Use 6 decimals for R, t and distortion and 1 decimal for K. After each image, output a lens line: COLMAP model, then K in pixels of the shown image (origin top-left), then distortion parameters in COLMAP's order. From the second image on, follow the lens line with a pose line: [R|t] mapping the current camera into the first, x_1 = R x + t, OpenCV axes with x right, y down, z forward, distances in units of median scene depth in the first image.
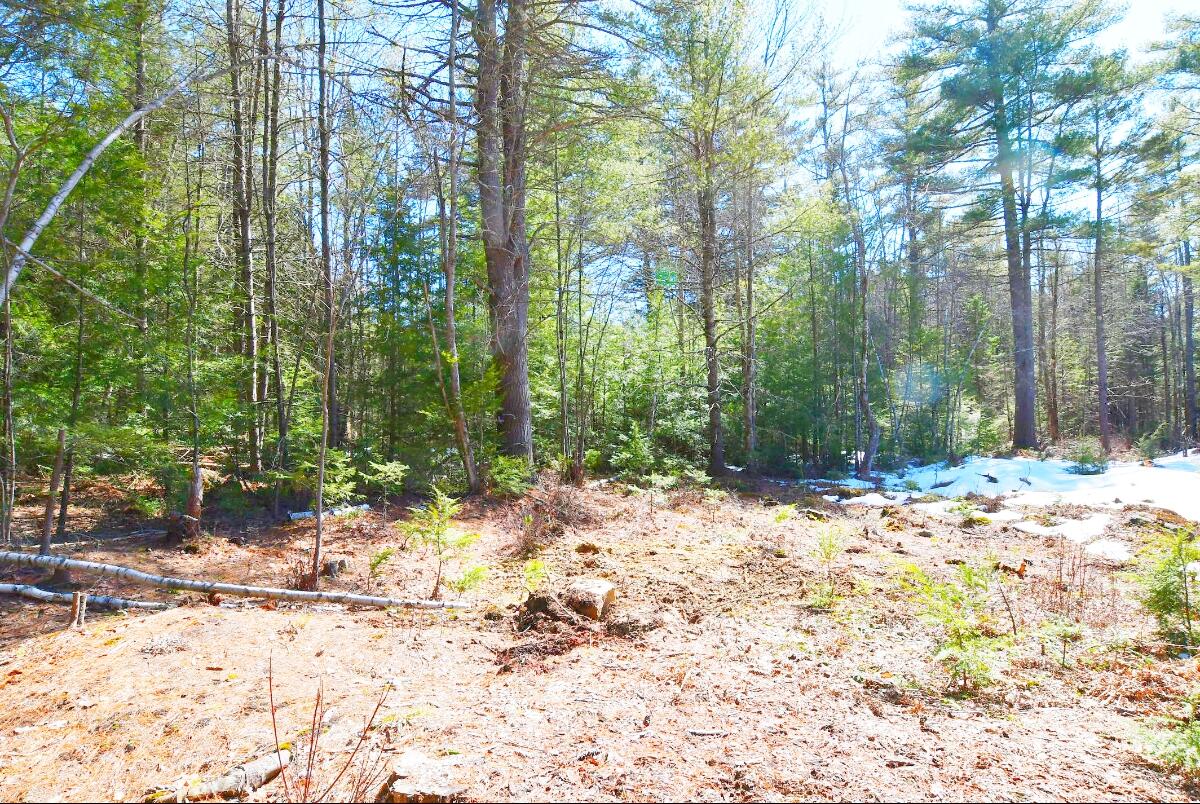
lens RADIAL K [[695.9, 0, 594.1], [0, 695.9, 406.4], [0, 0, 1]] dist [-0.020473, -0.000028]
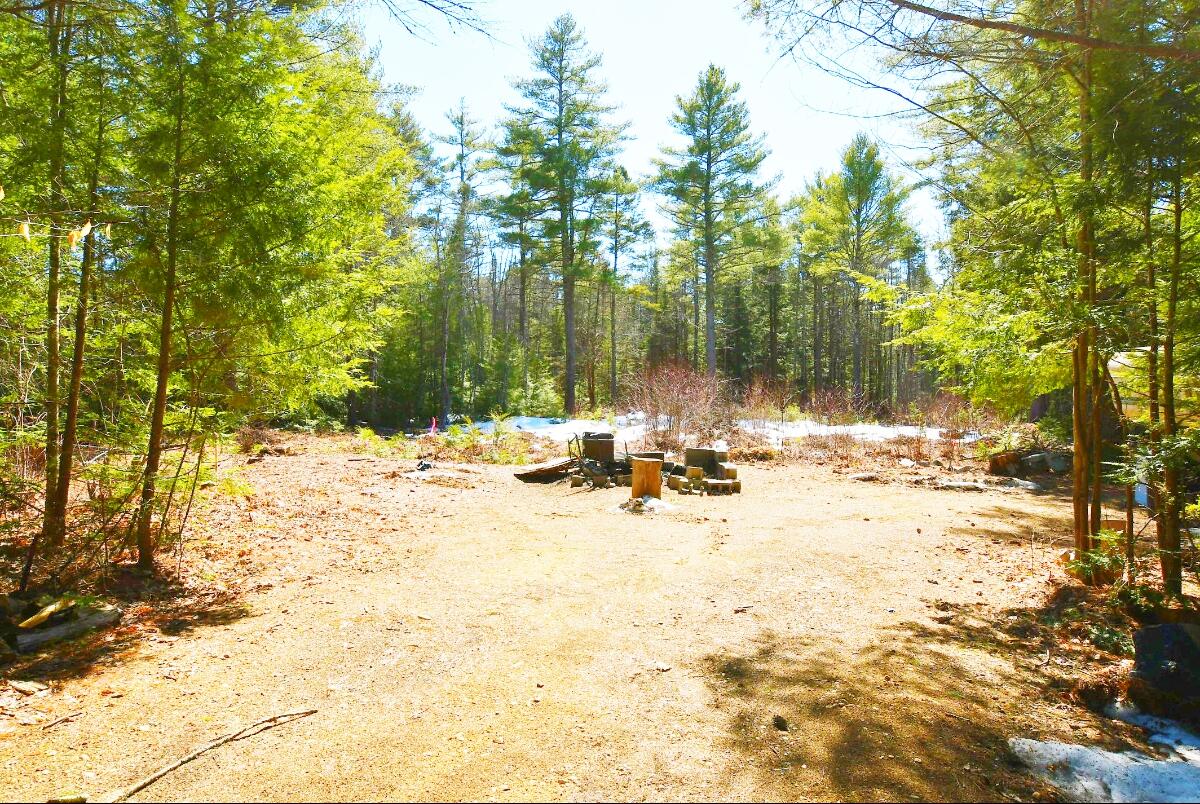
lens RADIAL K [[691.2, 0, 600.0], [0, 691.2, 402.0], [0, 0, 1]] dist [-0.020401, 0.002618]
pose [[0.892486, 0.002662, 0.451068, -0.034800], [-0.018603, 0.999349, 0.030910, -0.020512], [-0.450692, -0.035977, 0.891954, -0.778456]]
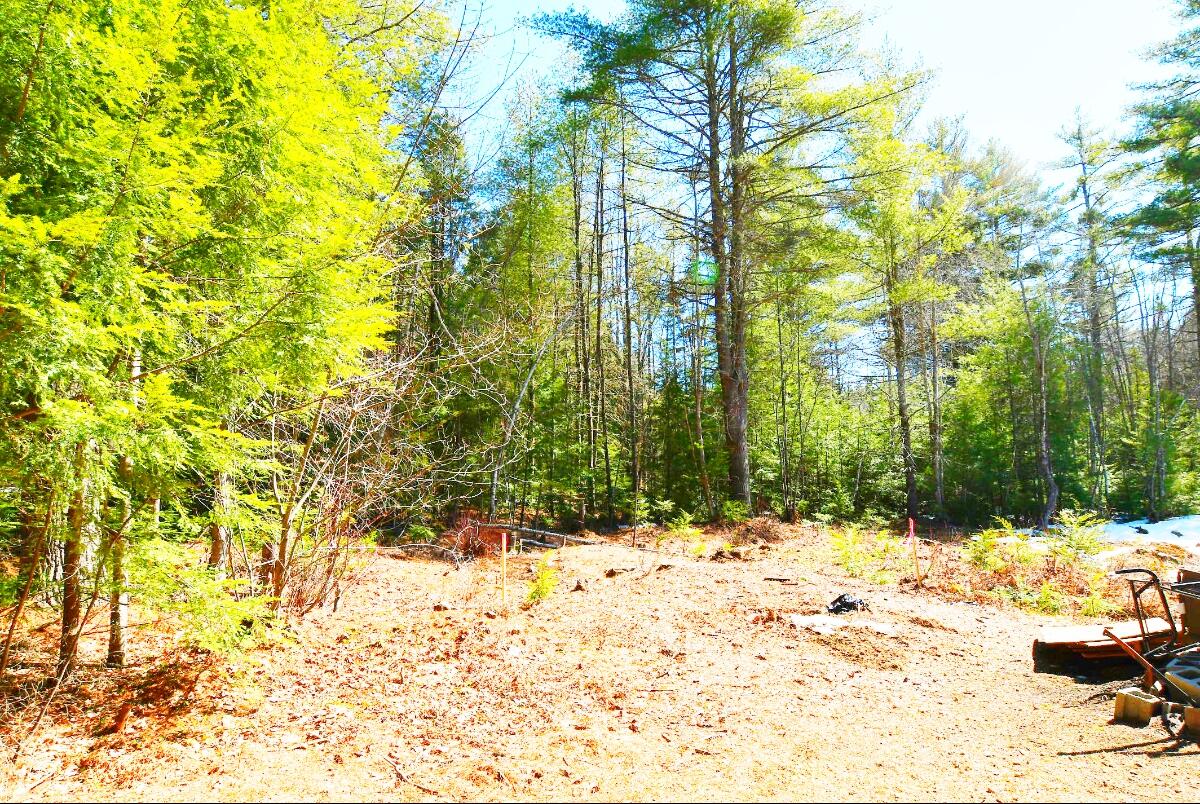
lens RADIAL K [[695.9, 0, 594.1], [0, 695.9, 406.4], [0, 0, 1]] dist [-0.020473, -0.000028]
pose [[0.920175, -0.034169, -0.390012, 0.162973], [0.002233, 0.996626, -0.082044, -0.014531], [0.391500, 0.074624, 0.917147, -0.498411]]
